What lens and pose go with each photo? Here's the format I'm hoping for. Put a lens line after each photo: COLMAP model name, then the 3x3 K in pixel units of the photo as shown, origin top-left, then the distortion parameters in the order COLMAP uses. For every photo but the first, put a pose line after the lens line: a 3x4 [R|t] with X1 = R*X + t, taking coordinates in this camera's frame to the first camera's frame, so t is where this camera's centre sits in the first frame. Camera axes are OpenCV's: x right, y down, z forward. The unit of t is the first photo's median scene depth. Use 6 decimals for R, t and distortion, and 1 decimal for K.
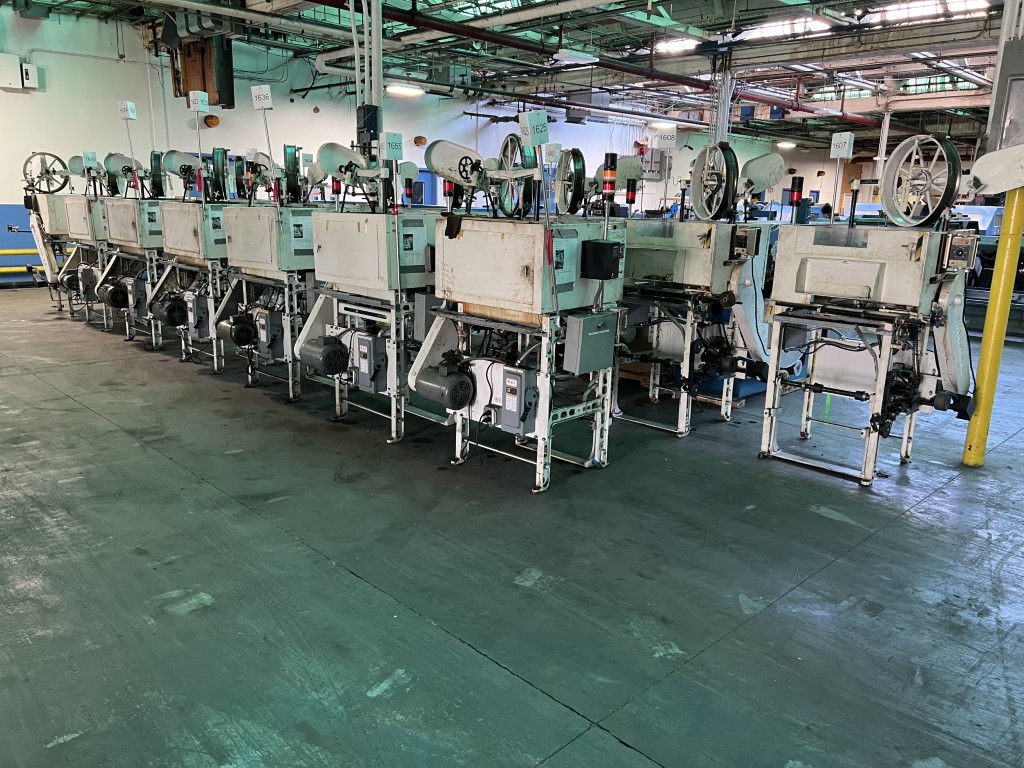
lens RADIAL K [[772.4, 0, 515.3], [0, 772.4, 383.6], [0, 0, 1]] dist [0.040117, -0.028917]
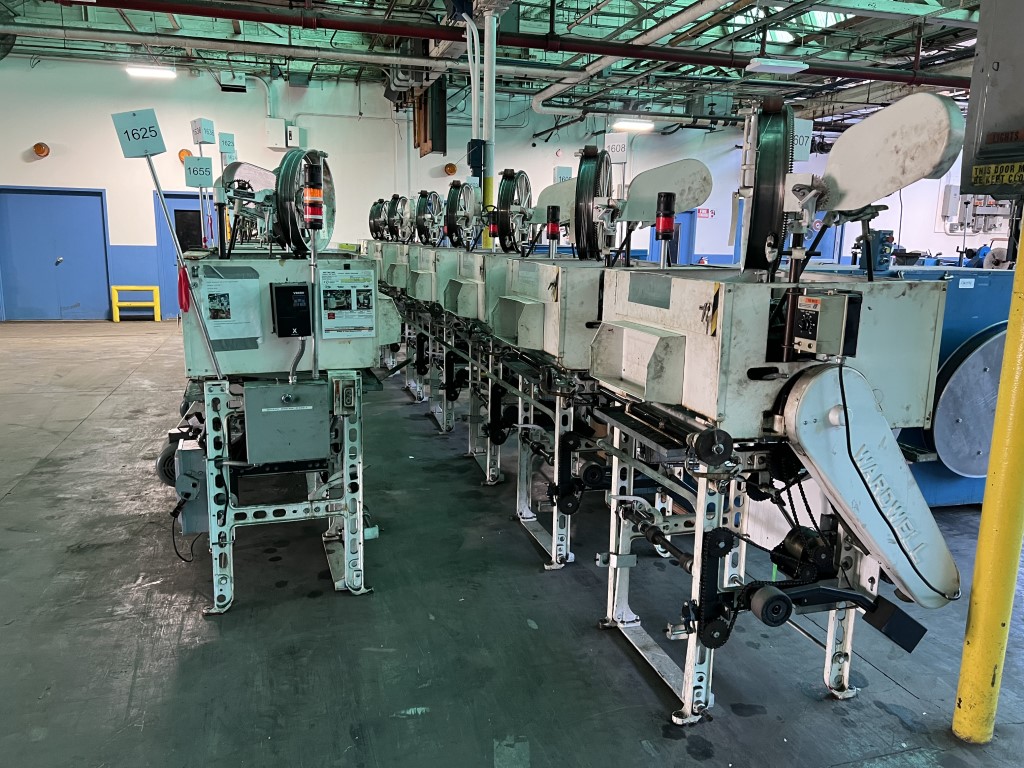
lens RADIAL K [[772.4, 0, 514.1], [0, 772.4, 385.2], [0, 0, 1]] dist [0.040117, -0.028917]
pose [[0.881167, 0.083727, -0.465333, 0.237495], [-0.109048, 0.993650, -0.027709, -0.034488], [0.460058, 0.075160, 0.884702, 0.171247]]
